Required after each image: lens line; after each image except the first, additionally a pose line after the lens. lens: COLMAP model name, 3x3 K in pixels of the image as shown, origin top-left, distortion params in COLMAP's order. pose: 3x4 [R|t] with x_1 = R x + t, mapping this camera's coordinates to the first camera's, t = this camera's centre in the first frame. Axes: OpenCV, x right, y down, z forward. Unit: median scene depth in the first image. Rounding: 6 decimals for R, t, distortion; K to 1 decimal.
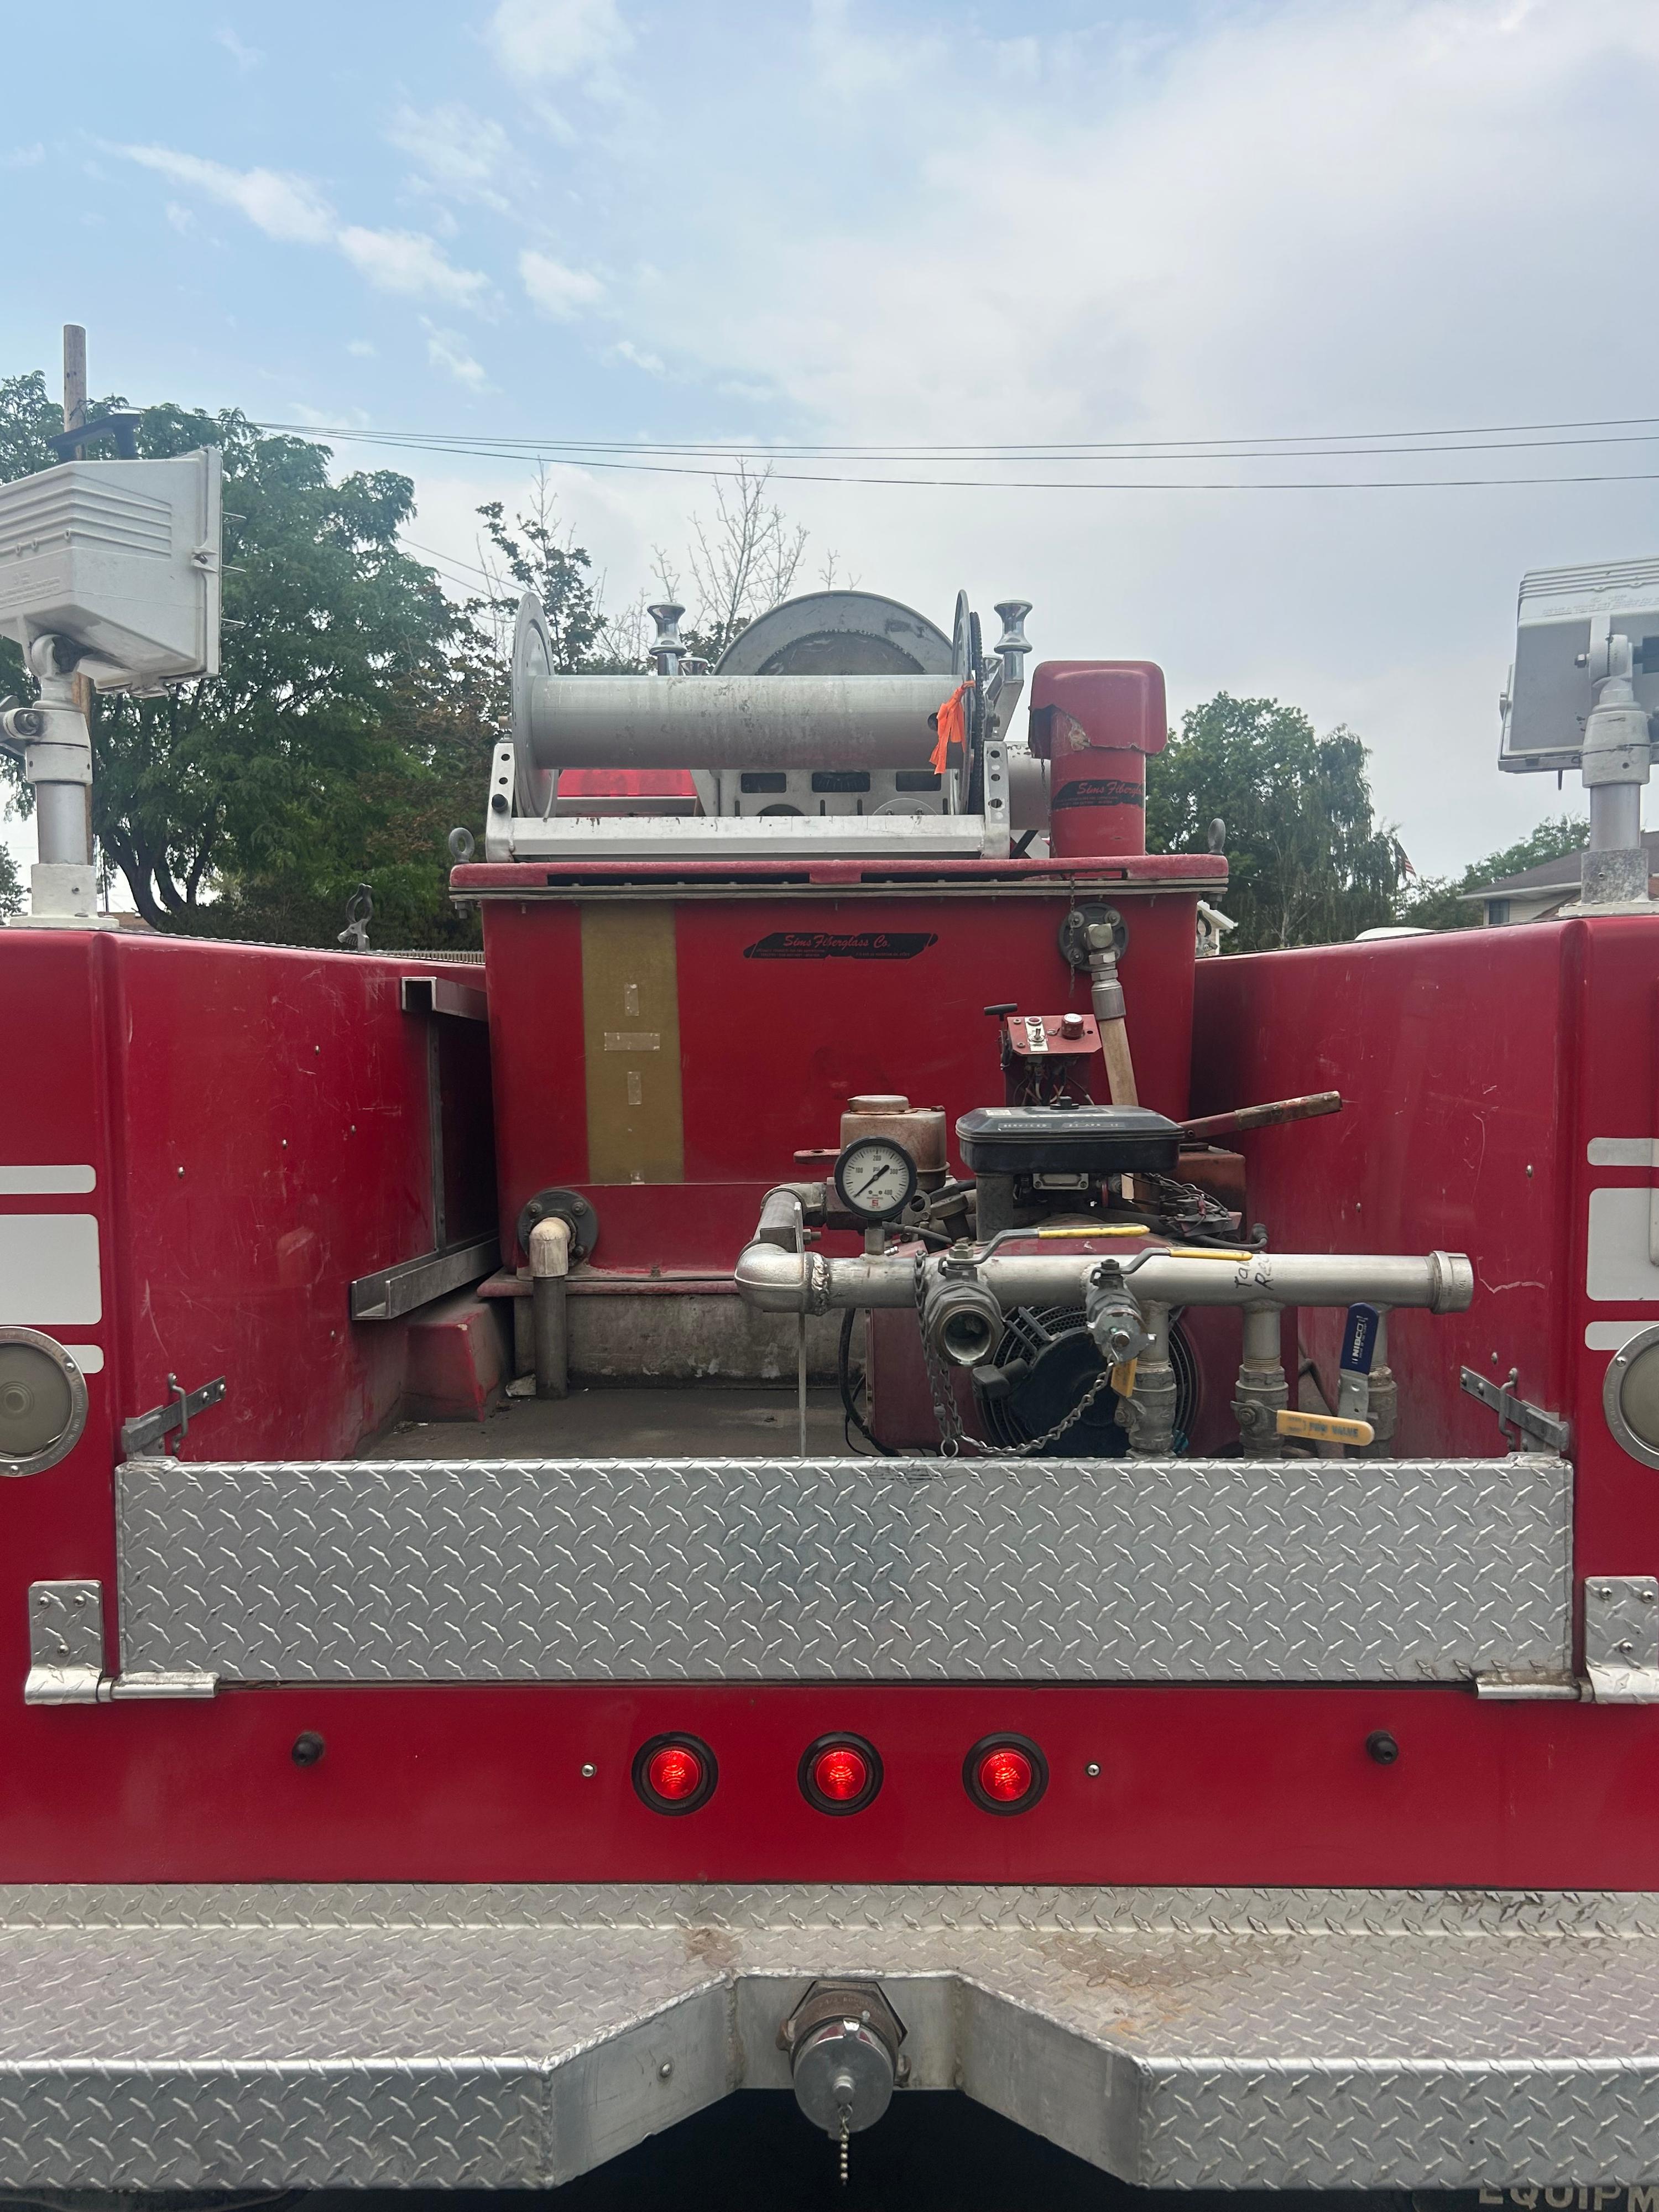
lens RADIAL K [[1760.0, 0, 829.4], [0, 1760.0, 1107.8], [0, 0, 1]] dist [0.022305, -0.017692]
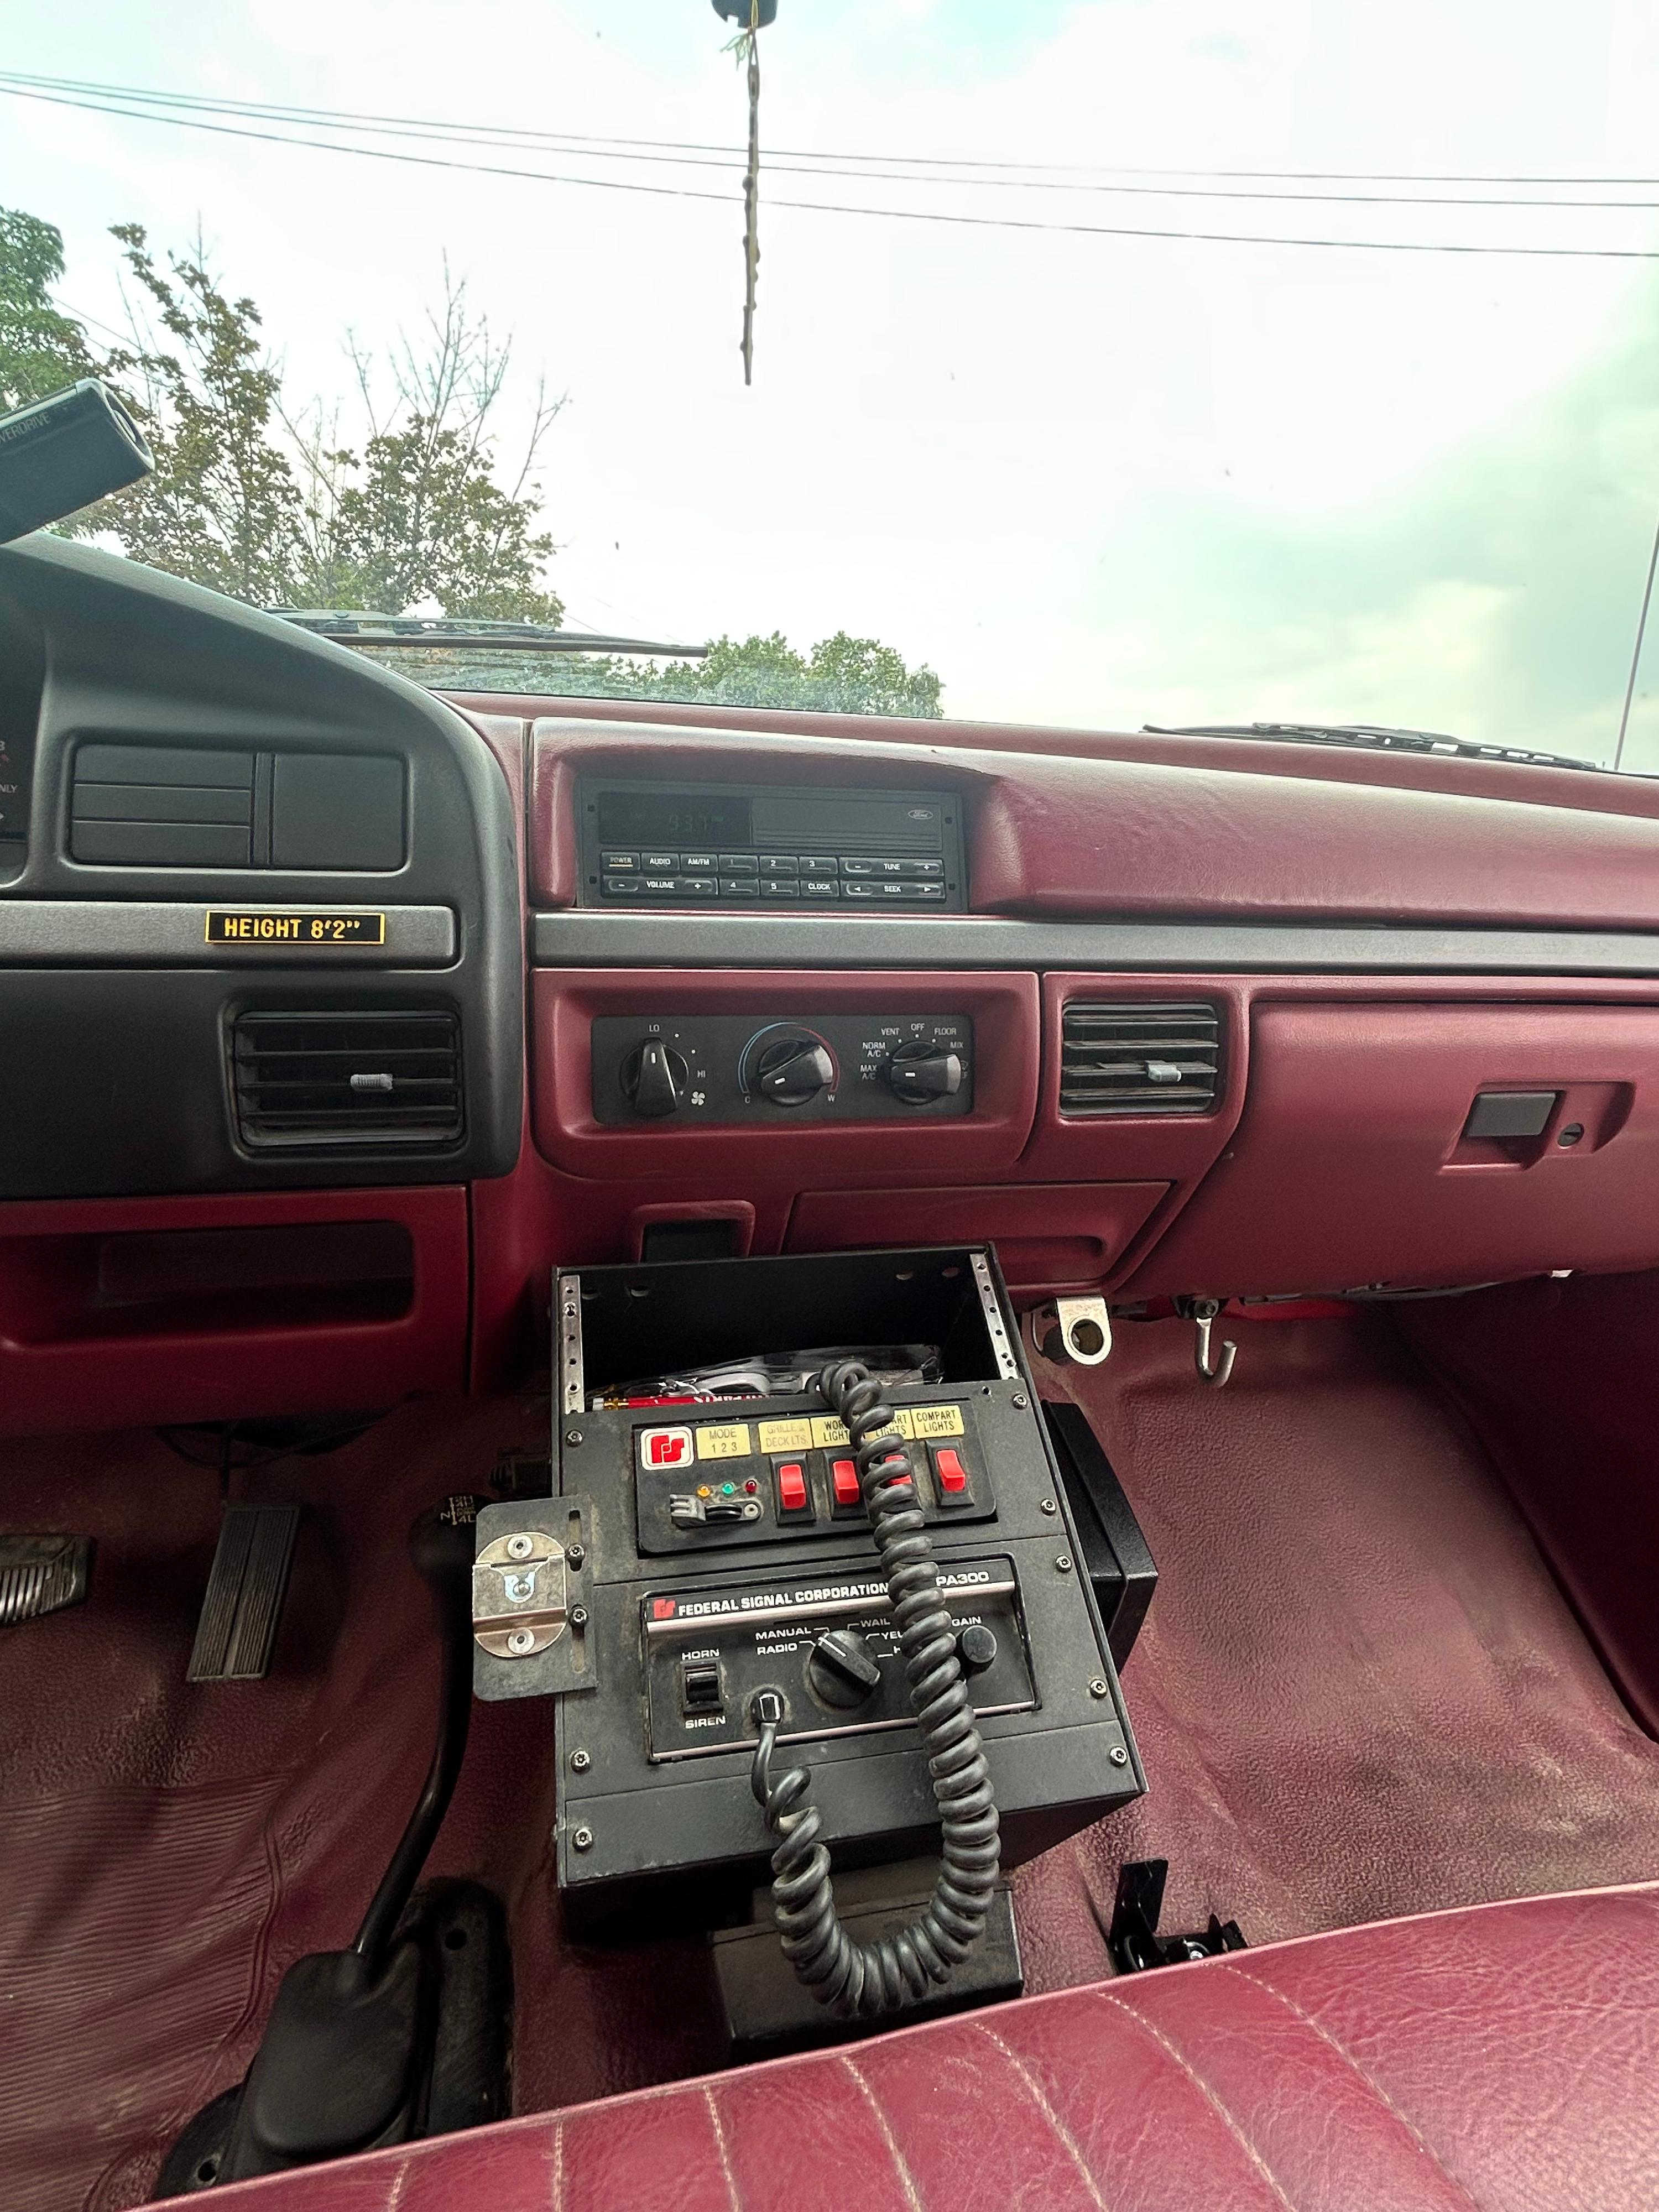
lens RADIAL K [[1191.5, 0, 837.2], [0, 1191.5, 1099.5], [0, 0, 1]] dist [-0.005522, 0.003569]
pose [[0.970515, -0.007181, 0.240933, -0.003481], [-0.025706, 0.990772, 0.133078, -0.012544], [-0.239665, -0.135348, 0.961375, 0.313466]]
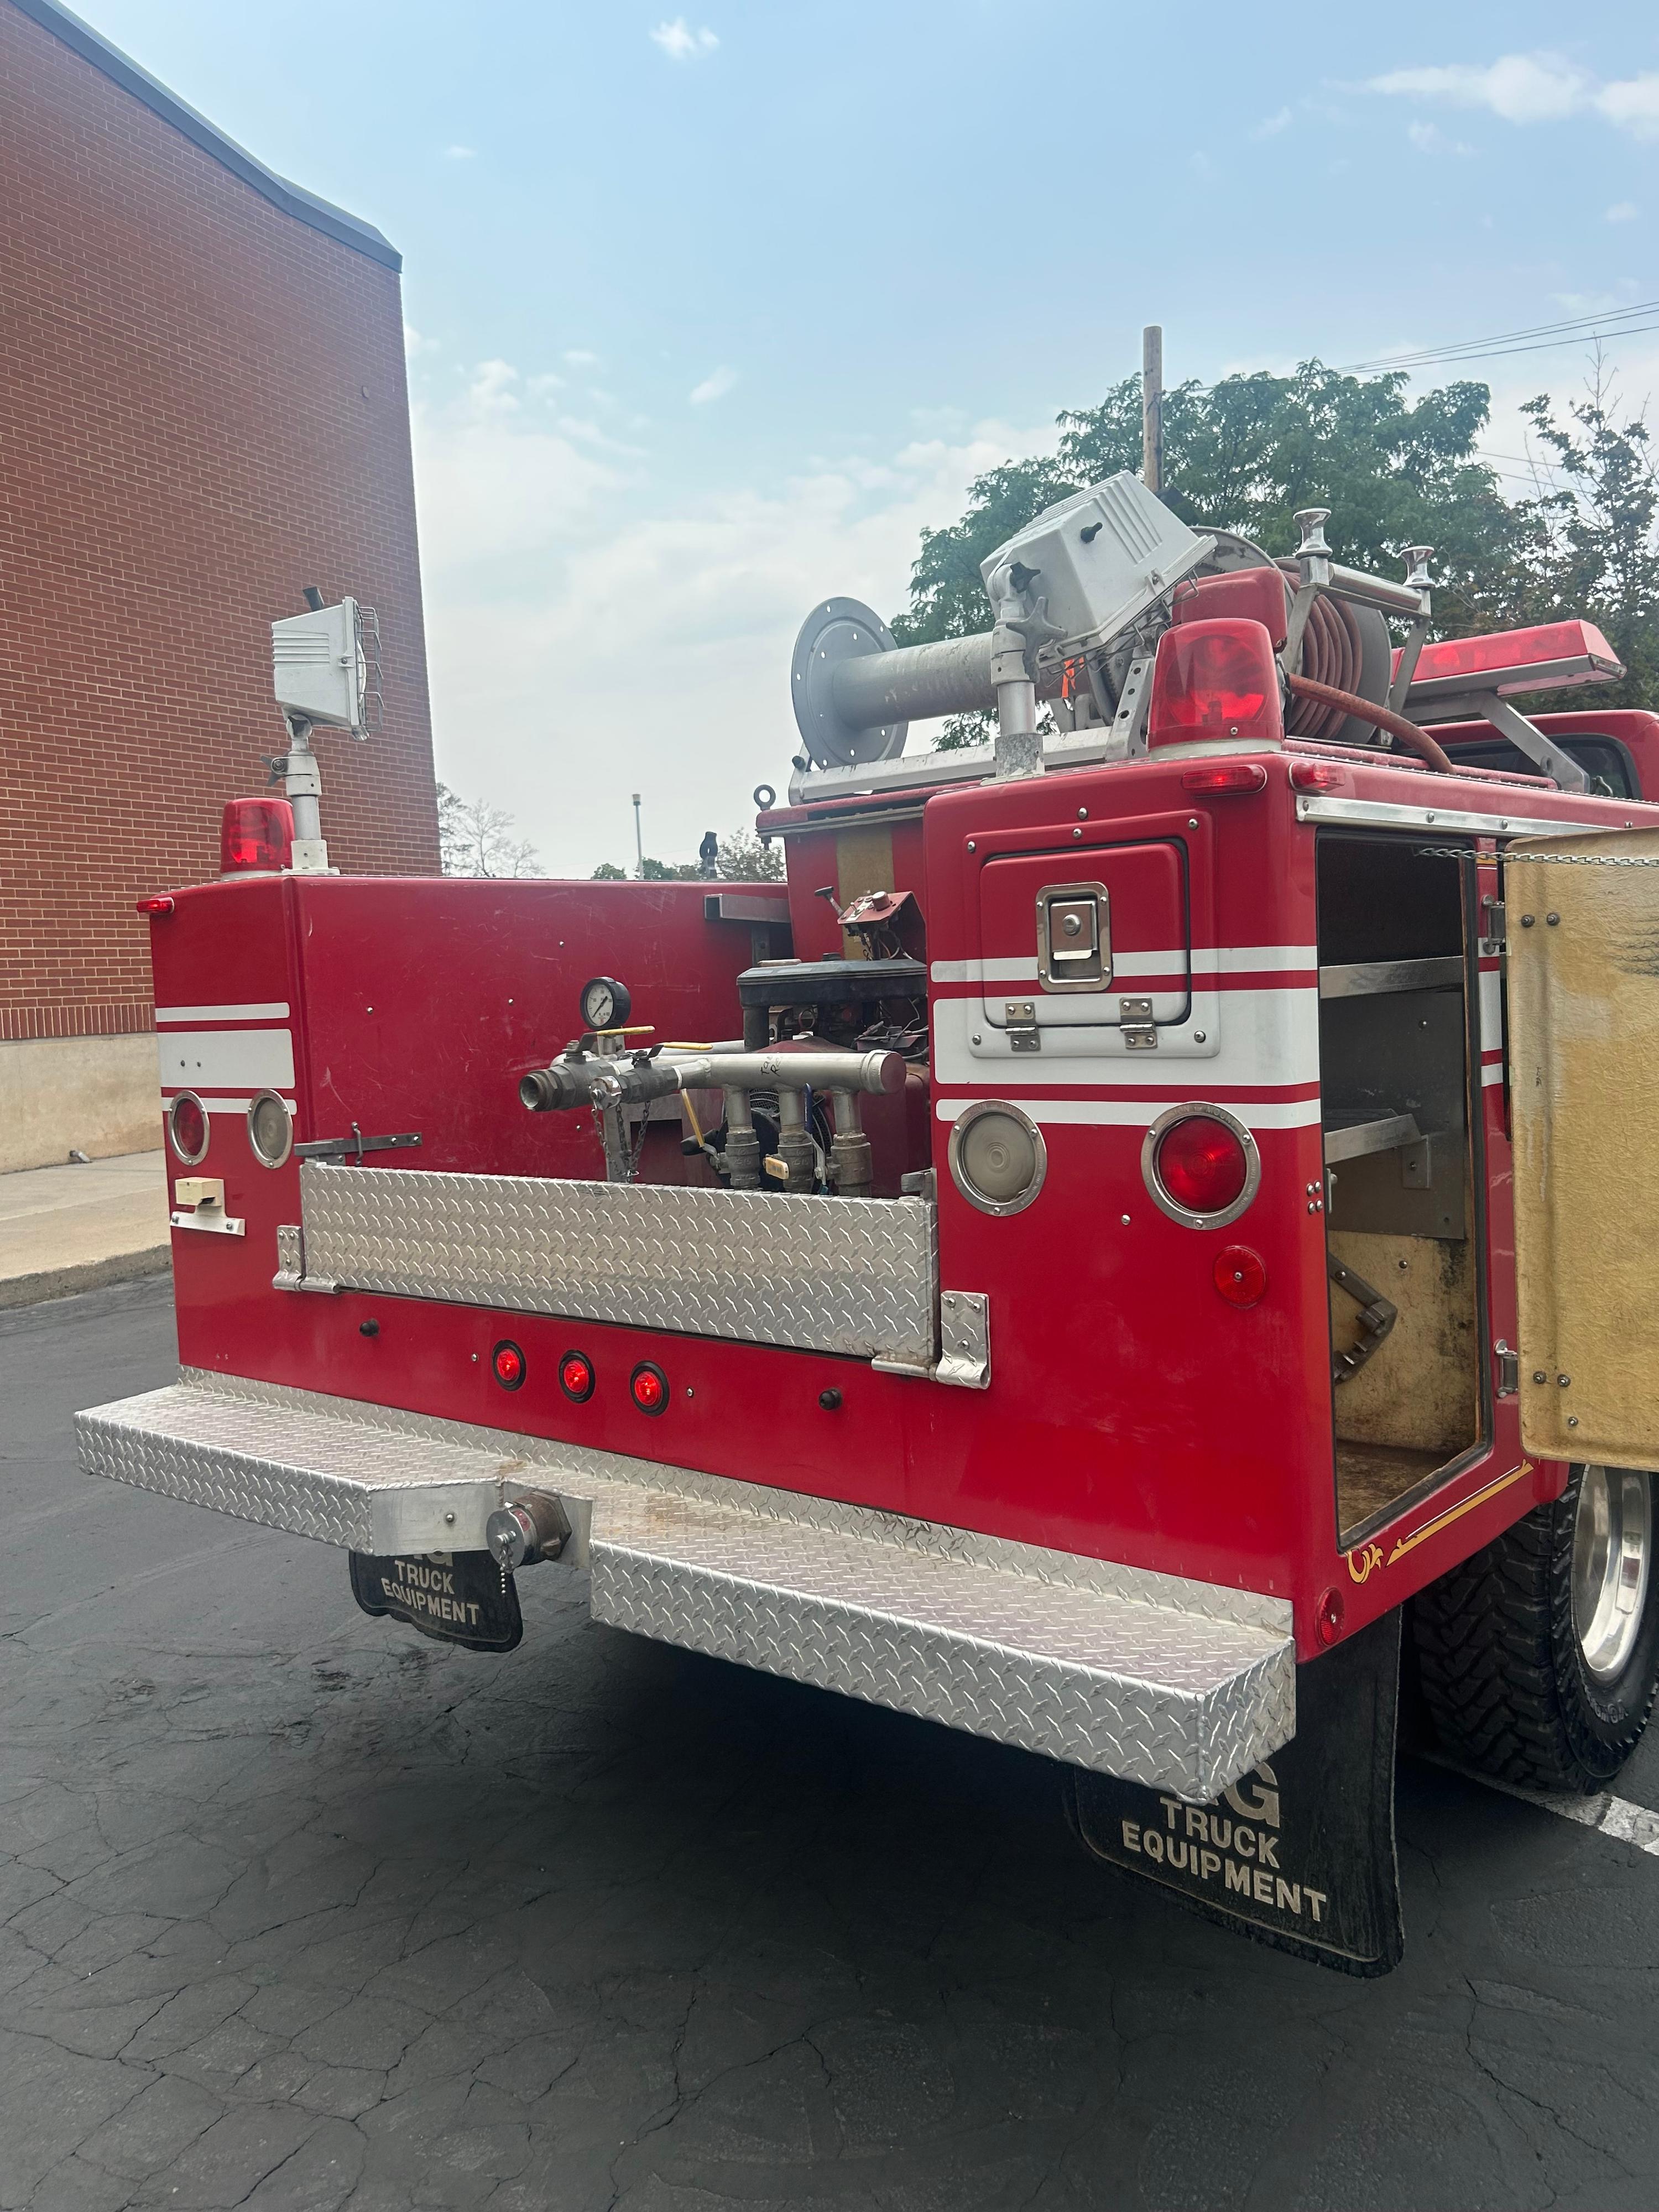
lens RADIAL K [[1760.0, 0, 801.2], [0, 1760.0, 1110.1], [0, 0, 1]] dist [0.022305, -0.017692]
pose [[0.769871, 0.019856, -0.637890, 0.121238], [0.004616, 0.999317, 0.036677, 0.008171], [0.638182, -0.031181, 0.769254, -0.008829]]
